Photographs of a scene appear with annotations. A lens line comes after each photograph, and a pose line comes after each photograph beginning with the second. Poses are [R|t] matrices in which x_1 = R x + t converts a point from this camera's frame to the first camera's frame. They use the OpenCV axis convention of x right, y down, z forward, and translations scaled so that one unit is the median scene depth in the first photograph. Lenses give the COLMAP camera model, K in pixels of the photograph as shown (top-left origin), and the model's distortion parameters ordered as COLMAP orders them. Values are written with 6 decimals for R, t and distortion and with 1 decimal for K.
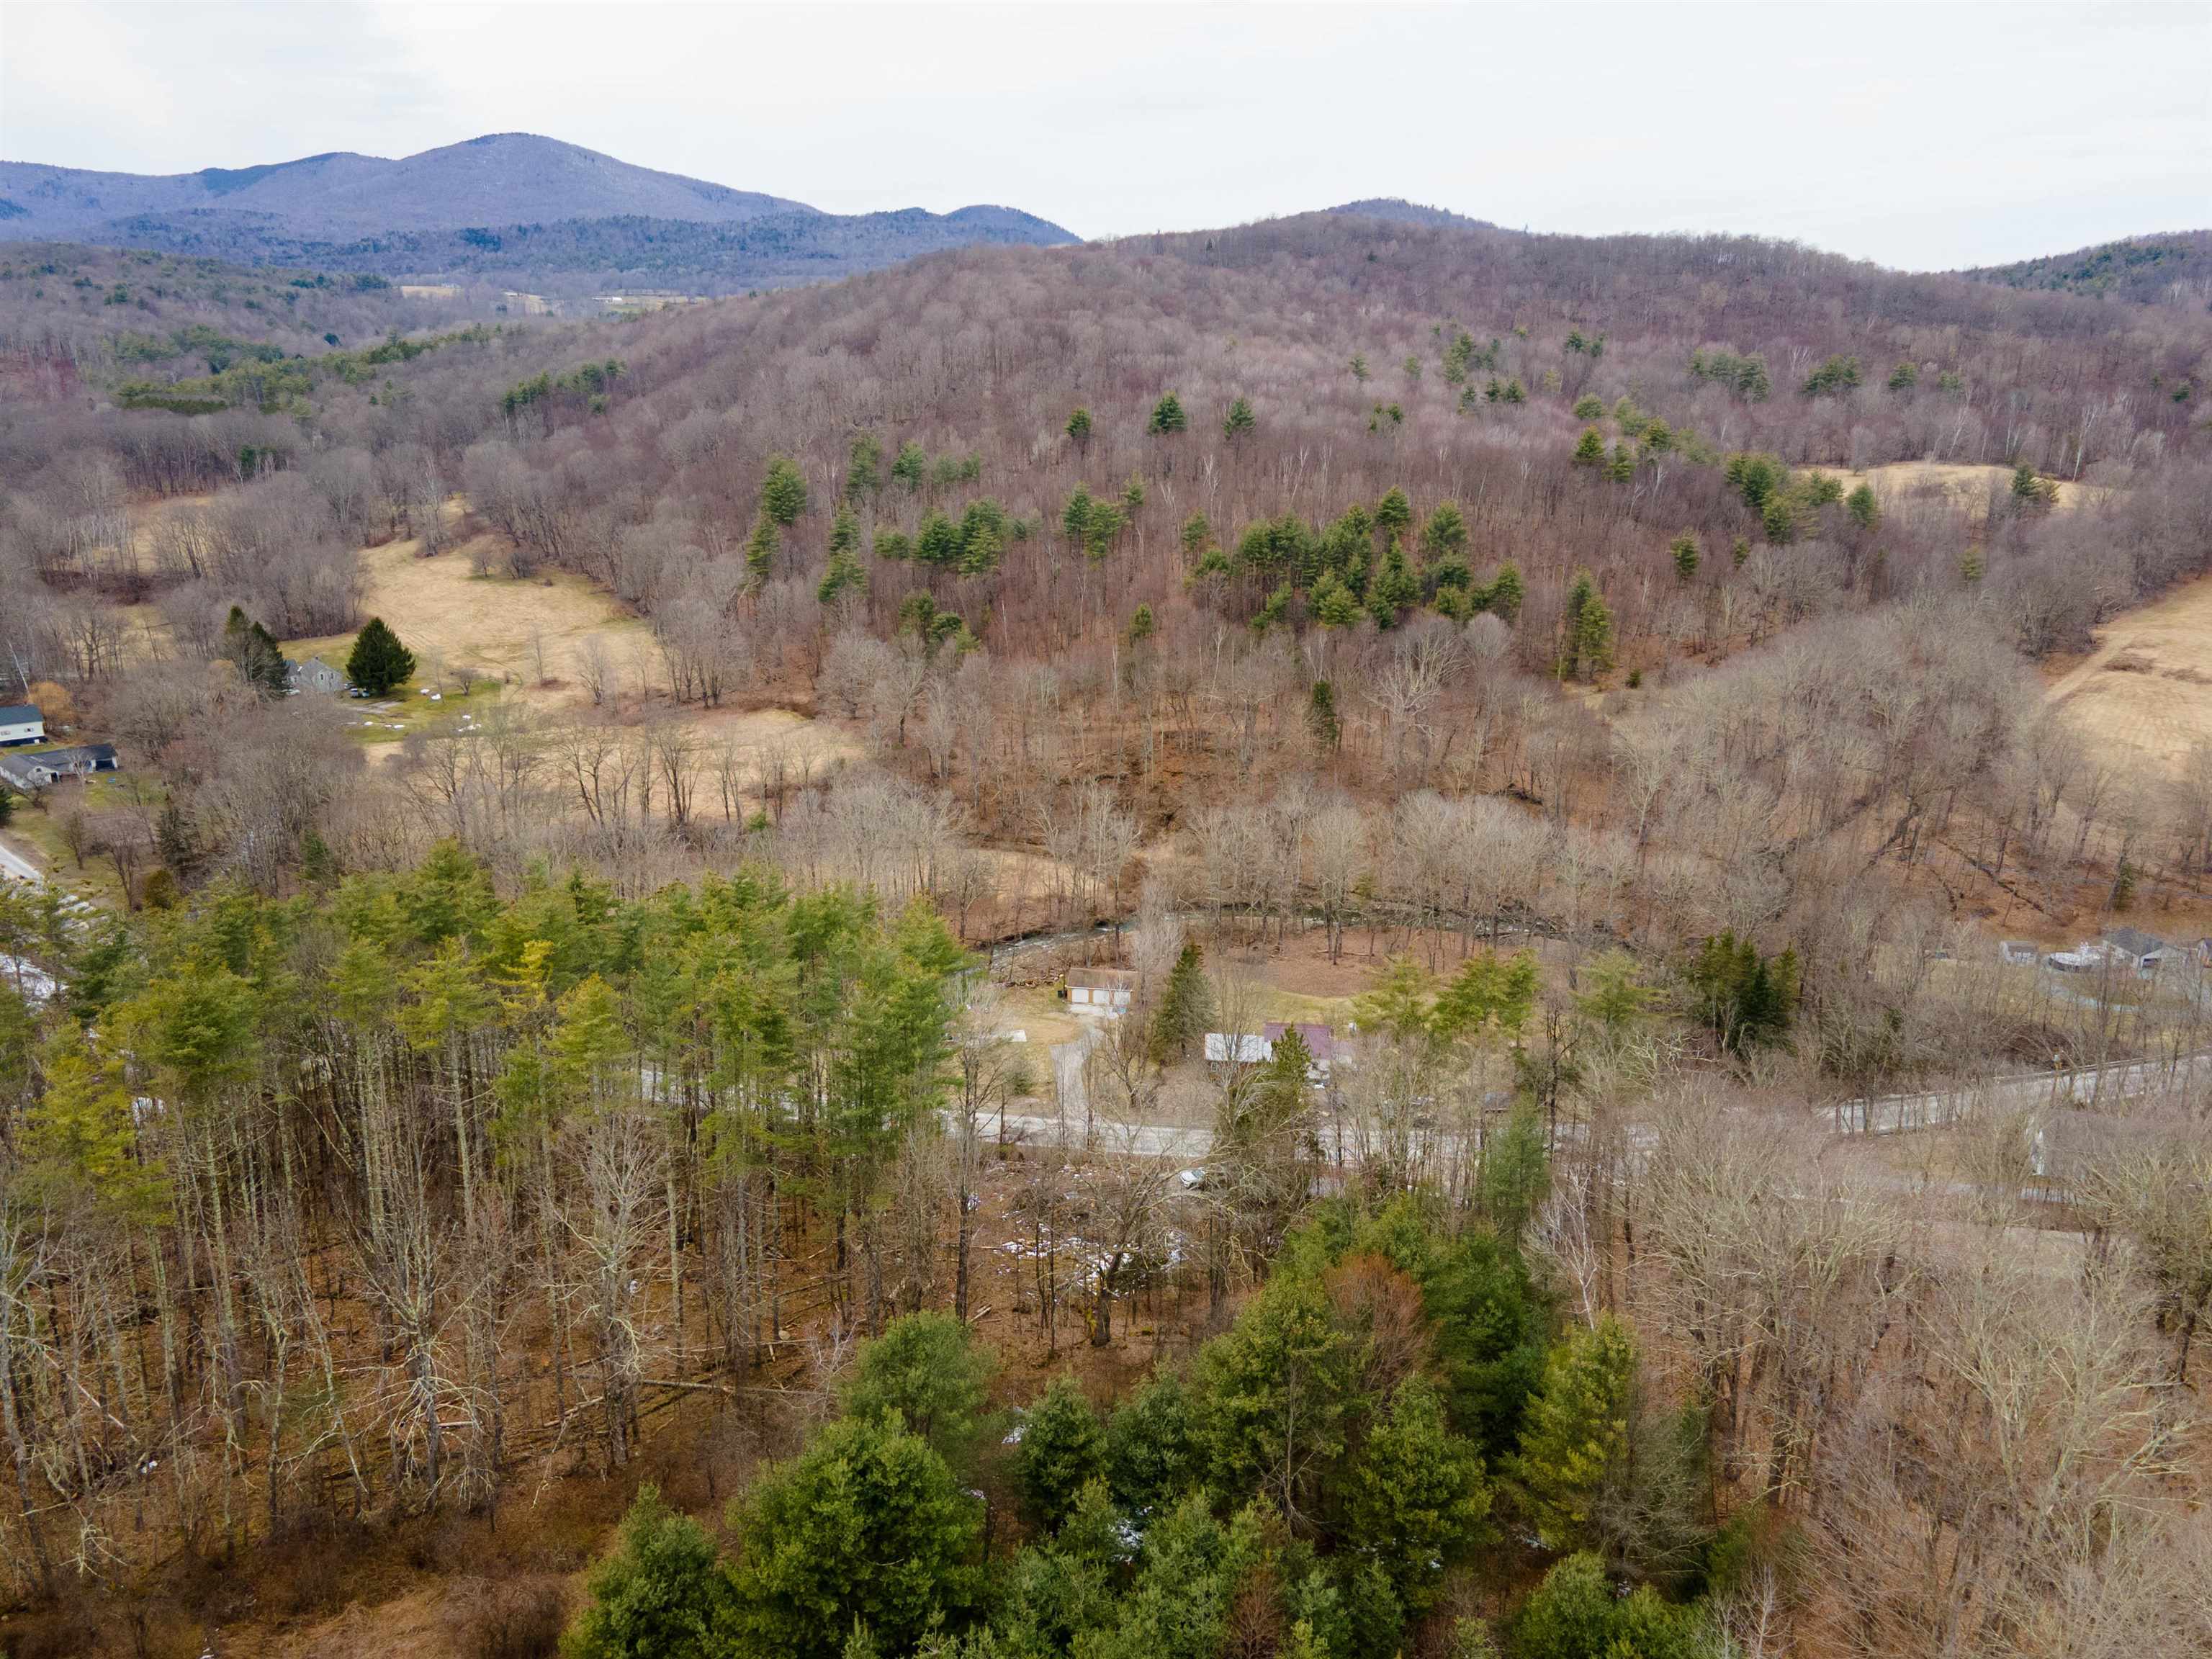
lens RADIAL K [[1607.3, 0, 1105.3], [0, 1607.3, 829.4], [0, 0, 1]] dist [0.044133, 0.005752]
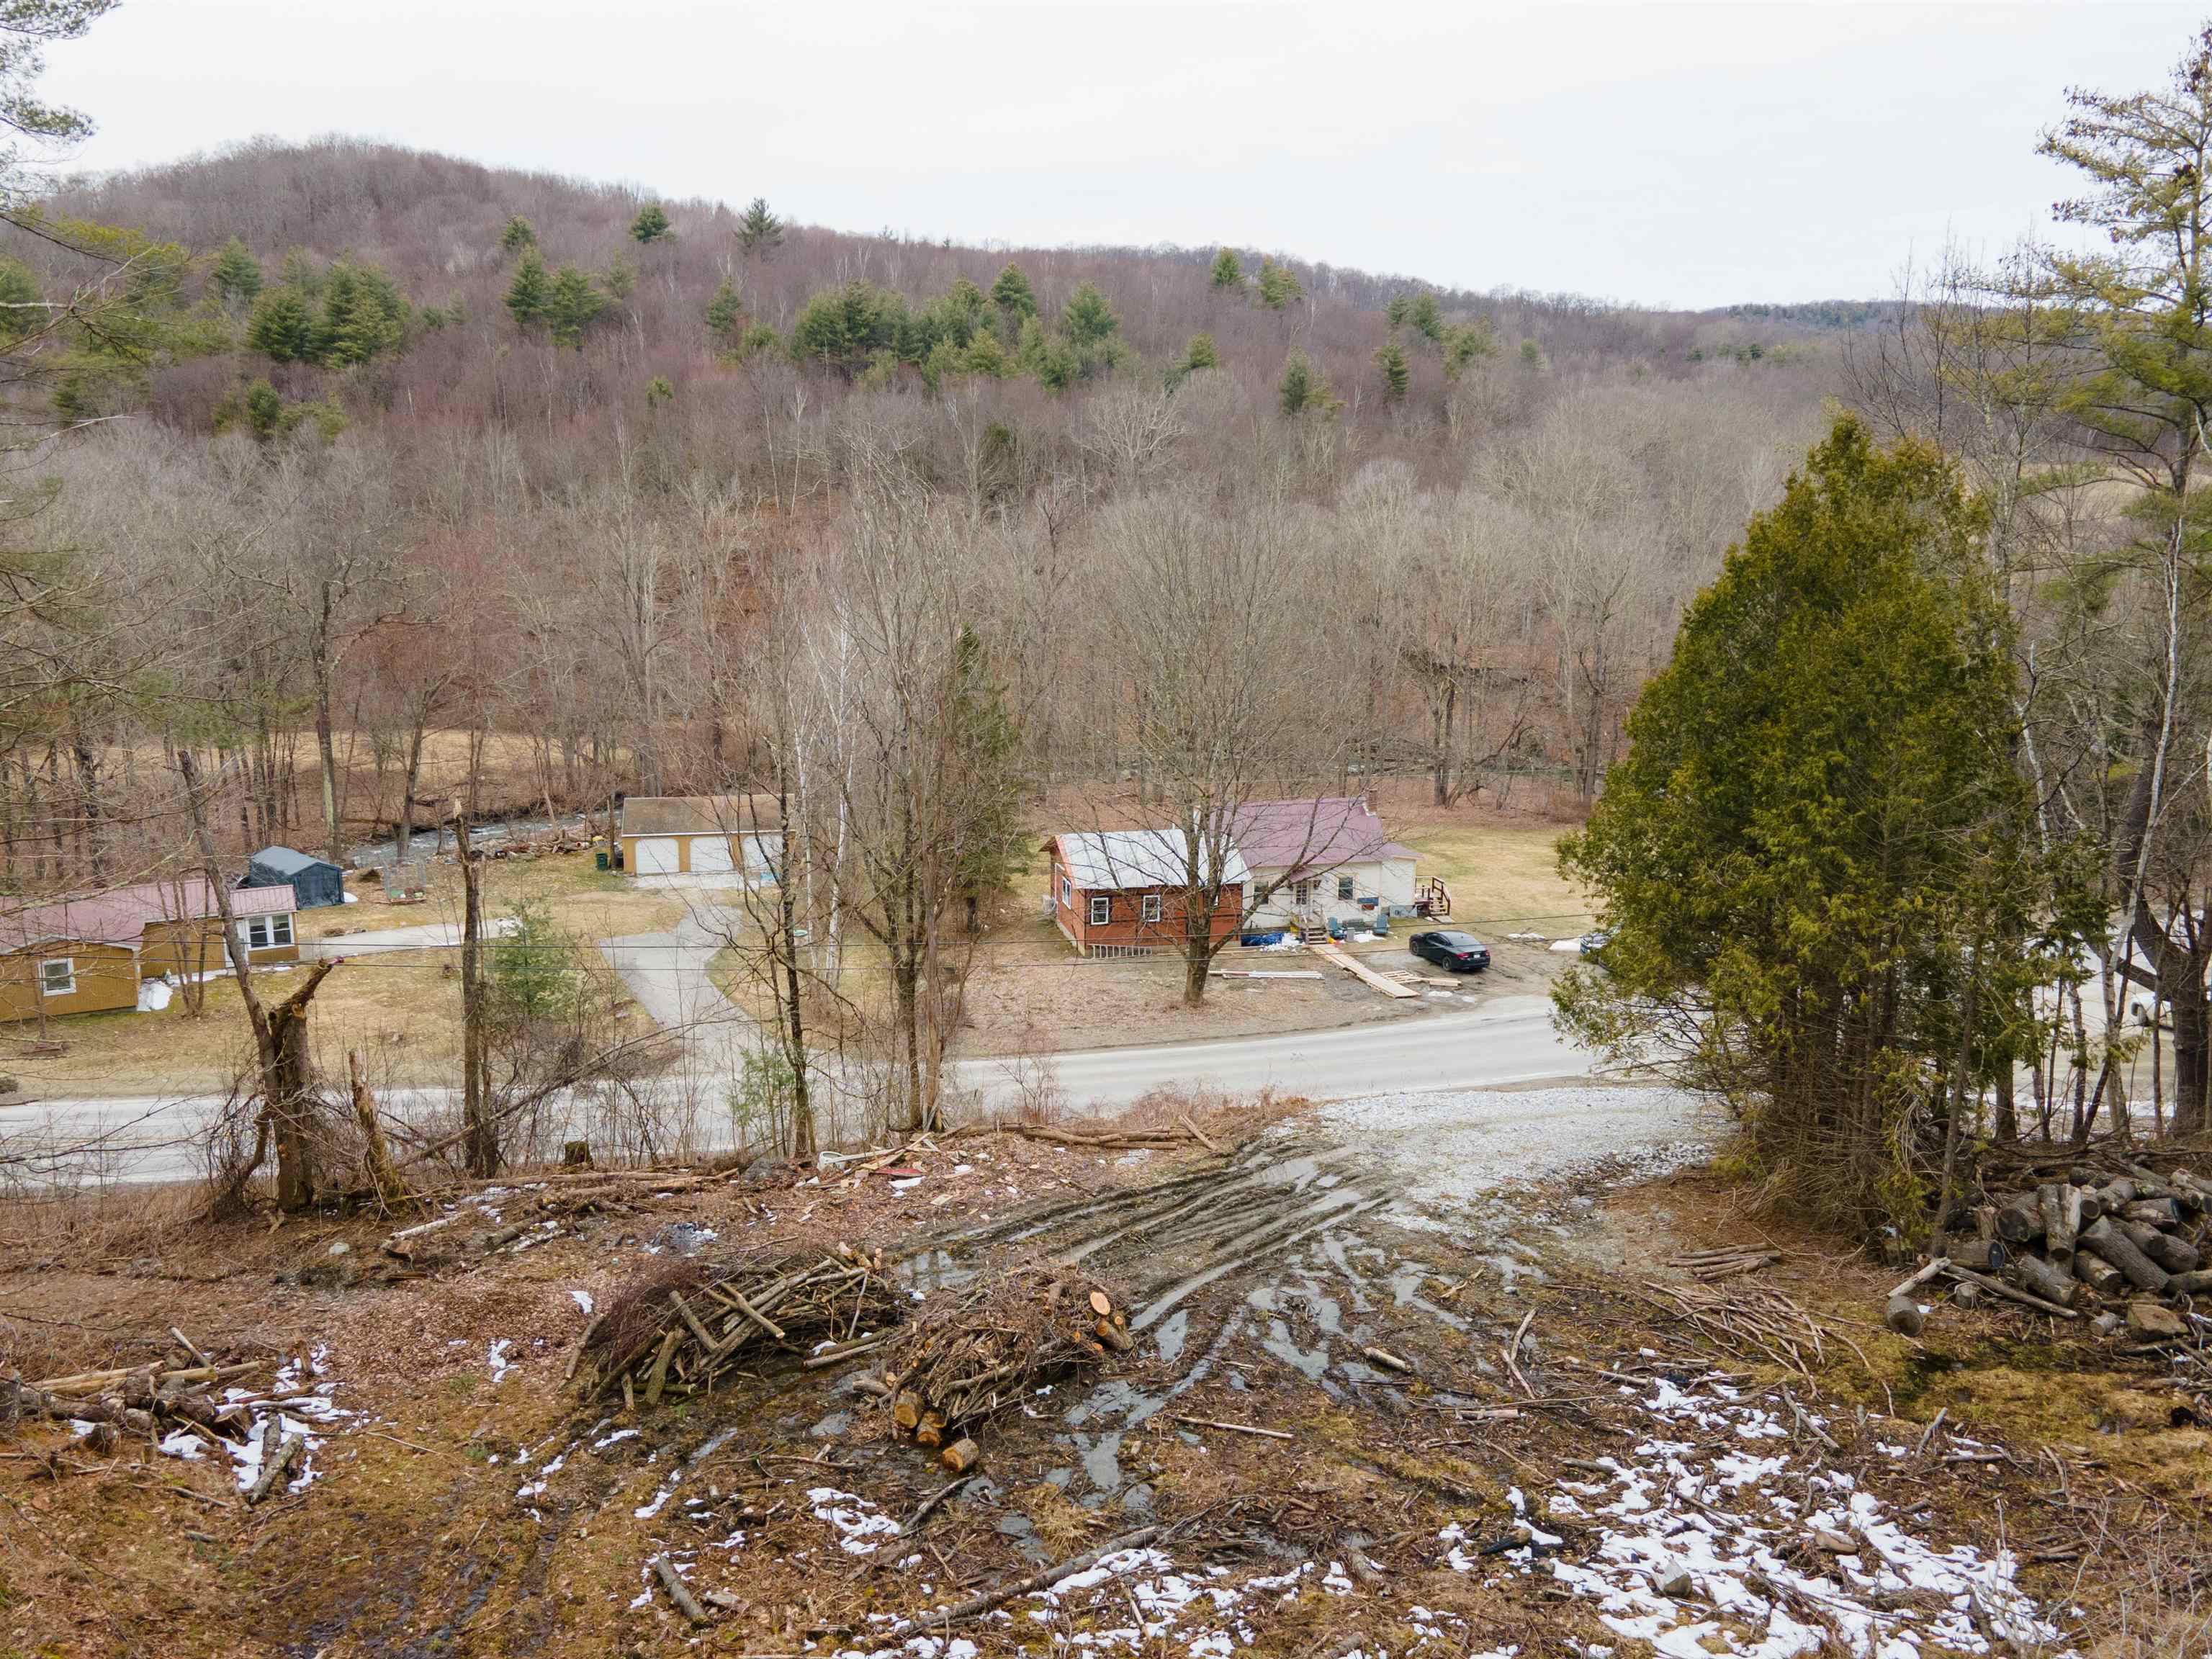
lens RADIAL K [[1607.3, 0, 1104.3], [0, 1607.3, 831.8], [0, 0, 1]] dist [0.044133, 0.005752]
pose [[0.944252, -0.064984, 0.322747, -0.024636], [0.091202, 0.993591, -0.066771, 0.083104], [-0.316339, 0.092484, 0.944127, 0.358382]]
